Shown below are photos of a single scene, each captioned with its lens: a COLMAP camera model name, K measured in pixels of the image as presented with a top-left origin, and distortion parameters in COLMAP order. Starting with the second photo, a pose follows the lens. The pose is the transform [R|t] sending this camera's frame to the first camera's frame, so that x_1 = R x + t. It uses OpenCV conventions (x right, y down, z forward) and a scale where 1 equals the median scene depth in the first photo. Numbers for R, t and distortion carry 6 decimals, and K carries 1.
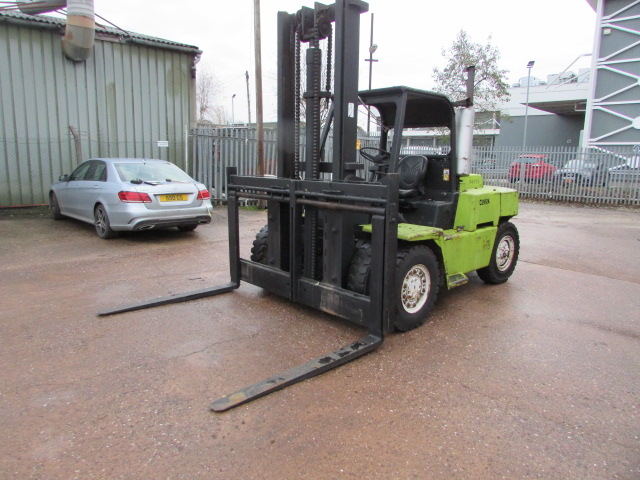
lens RADIAL K [[453.0, 0, 308.8], [0, 453.0, 236.6], [0, 0, 1]] dist [-0.023265, -0.000747]
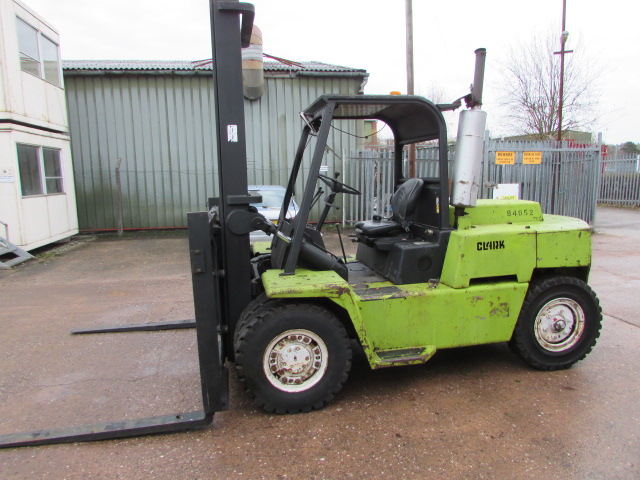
lens RADIAL K [[453.0, 0, 320.6], [0, 453.0, 238.7], [0, 0, 1]] dist [-0.023265, -0.000747]
pose [[0.847025, 0.037240, -0.530247, 0.534980], [-0.055599, 0.998278, -0.018704, -0.061016], [0.528637, 0.045324, 0.847637, 0.301197]]
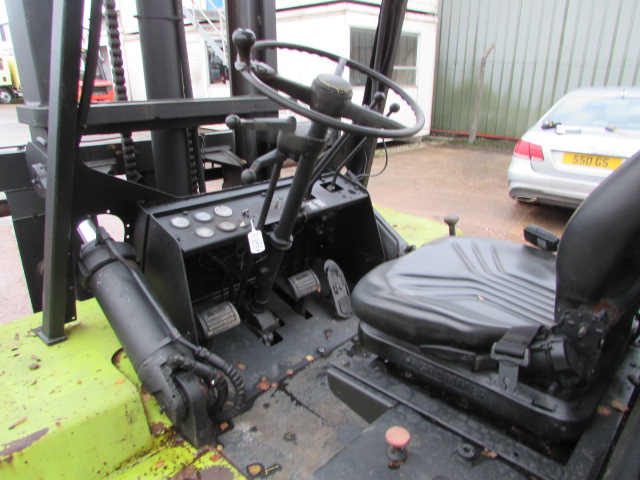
lens RADIAL K [[453.0, 0, 320.1], [0, 453.0, 239.7], [0, 0, 1]] dist [-0.023265, -0.000747]
pose [[0.047239, 0.327348, -0.943722, 0.385703], [-0.173744, 0.933068, 0.314956, -0.169609], [0.983657, 0.149088, 0.100952, 0.934979]]
